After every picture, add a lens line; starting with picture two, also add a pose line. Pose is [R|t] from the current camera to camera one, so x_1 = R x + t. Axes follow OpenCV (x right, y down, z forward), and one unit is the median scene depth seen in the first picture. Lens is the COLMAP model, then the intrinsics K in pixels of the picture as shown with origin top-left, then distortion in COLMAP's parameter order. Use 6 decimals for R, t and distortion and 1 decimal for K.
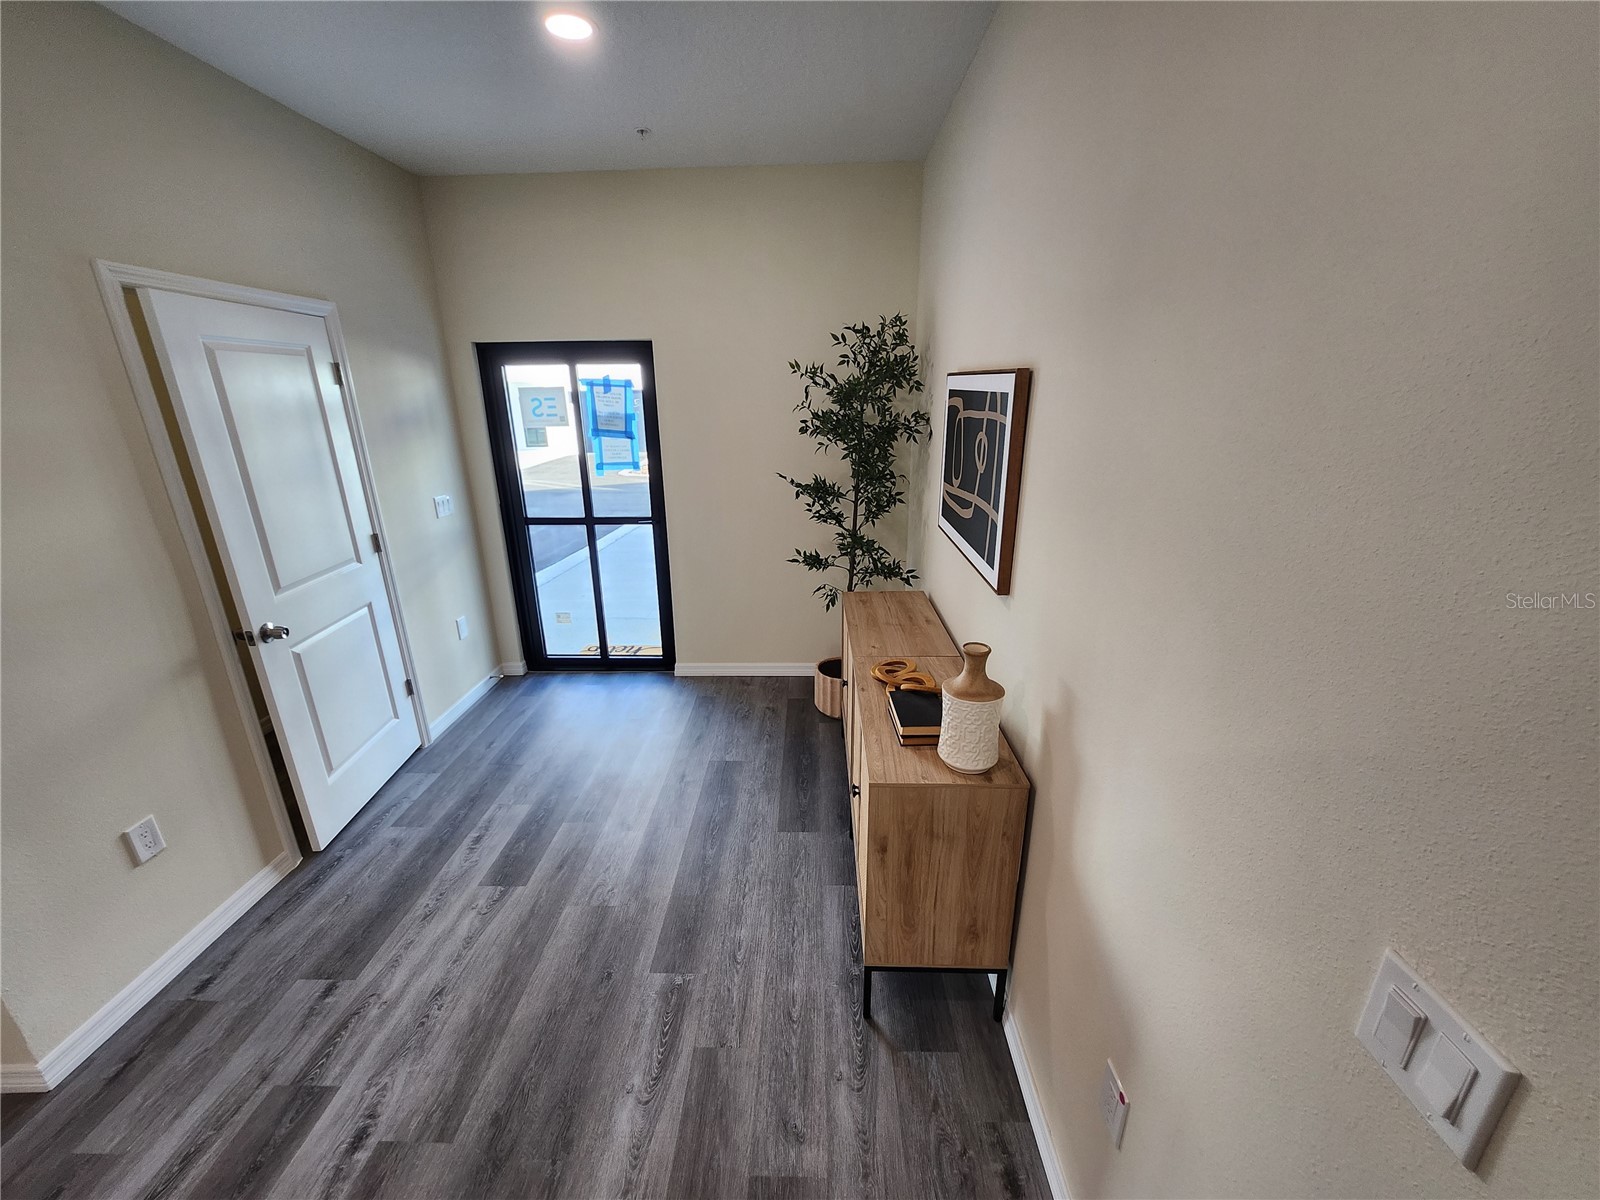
lens RADIAL K [[639.6, 0, 791.4], [0, 639.6, 608.2], [0, 0, 1]] dist [-0.000369, 0.000145]
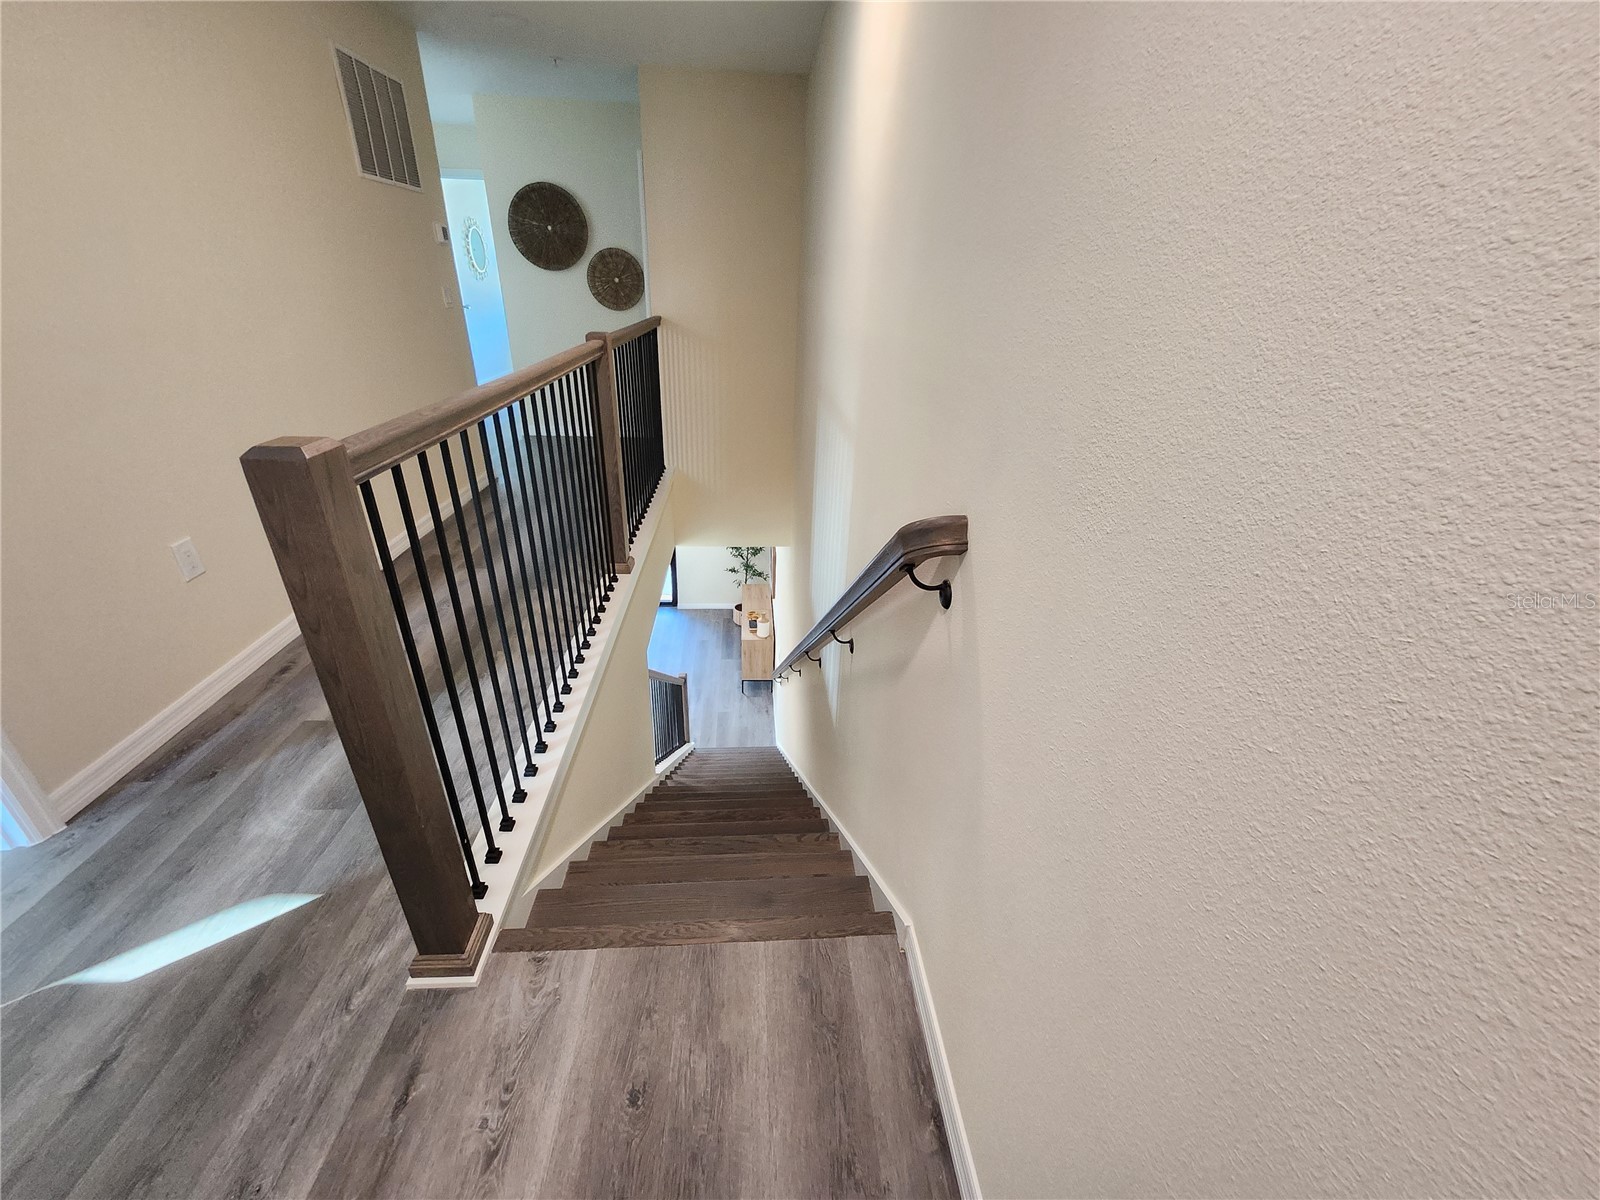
lens RADIAL K [[639.6, 0, 799.1], [0, 639.6, 595.4], [0, 0, 1]] dist [-0.000369, 0.000145]
pose [[0.992724, -0.002846, 0.120377, -0.015790], [-0.013403, 0.990896, 0.133958, -0.353307], [-0.119663, -0.134597, 0.983649, -1.862721]]
